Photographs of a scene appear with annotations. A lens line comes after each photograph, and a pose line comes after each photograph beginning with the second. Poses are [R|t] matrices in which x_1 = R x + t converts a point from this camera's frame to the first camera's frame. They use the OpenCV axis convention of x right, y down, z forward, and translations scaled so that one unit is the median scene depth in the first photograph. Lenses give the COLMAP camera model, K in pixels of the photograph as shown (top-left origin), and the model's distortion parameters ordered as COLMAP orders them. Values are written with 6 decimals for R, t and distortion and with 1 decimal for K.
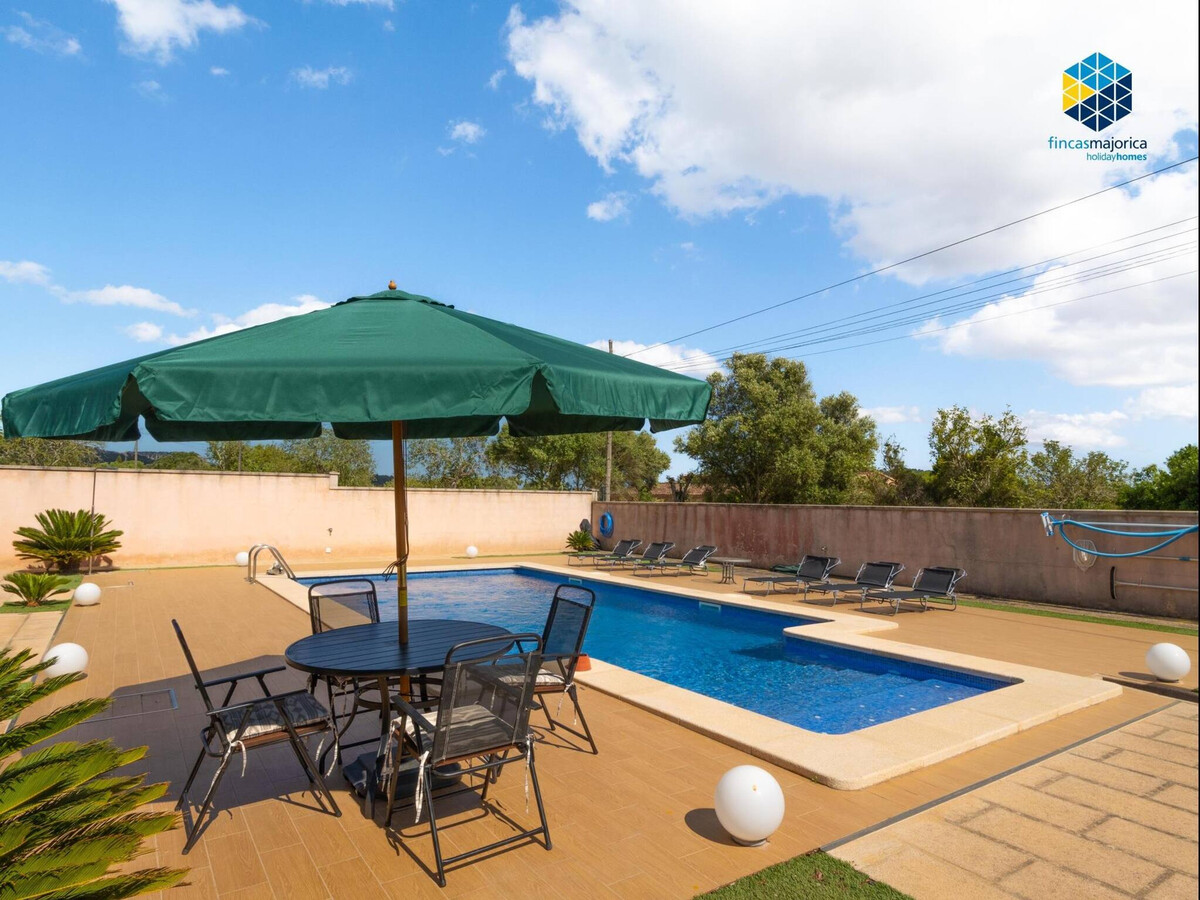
lens RADIAL K [[732.3, 0, 604.2], [0, 732.3, 459.7], [0, 0, 1]] dist [-0.018748, 0.006492]
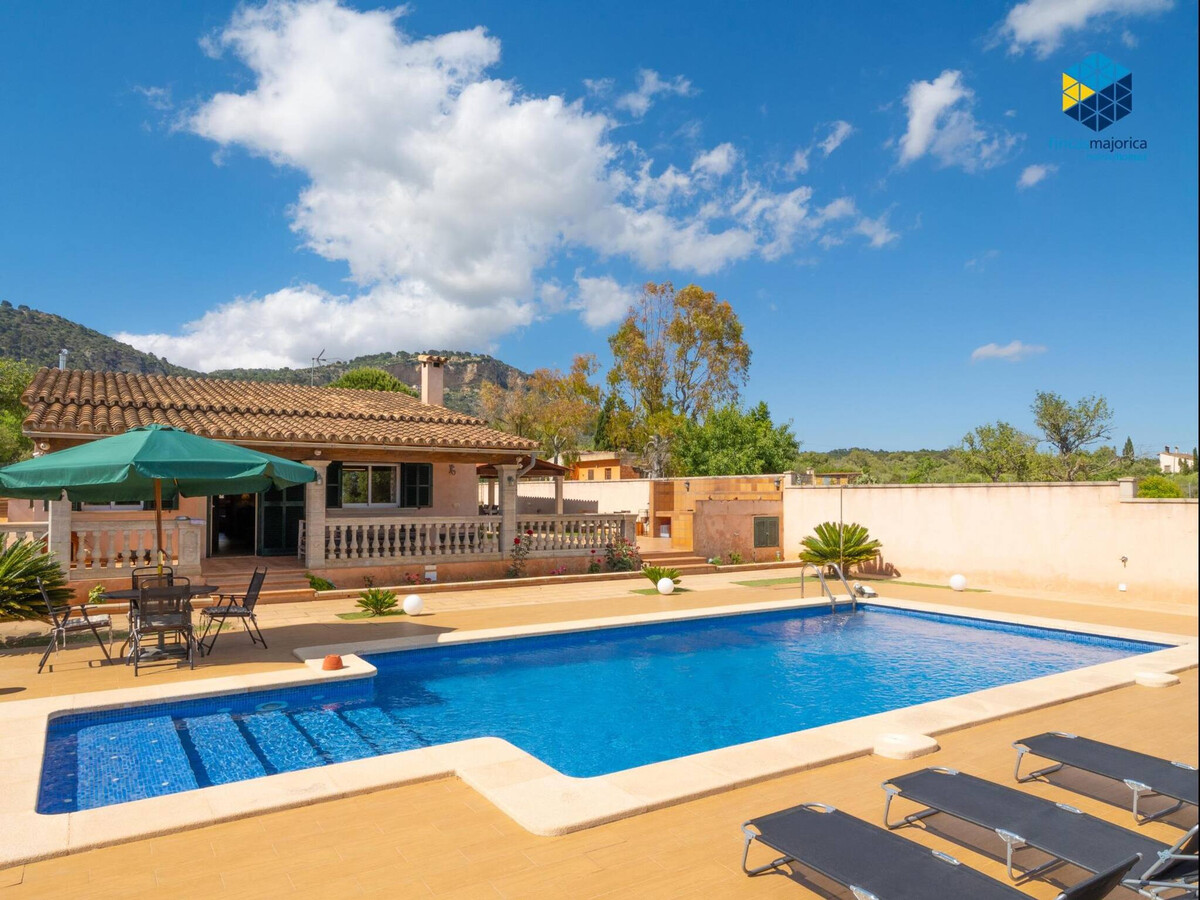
lens RADIAL K [[798.5, 0, 599.8], [0, 798.5, 452.0], [0, 0, 1]] dist [-0.009242, 0.001364]
pose [[-0.025050, -0.062174, -0.997751, 0.429791], [0.052297, 0.996616, -0.063417, 0.013625], [0.998317, -0.053768, -0.021714, 0.511783]]
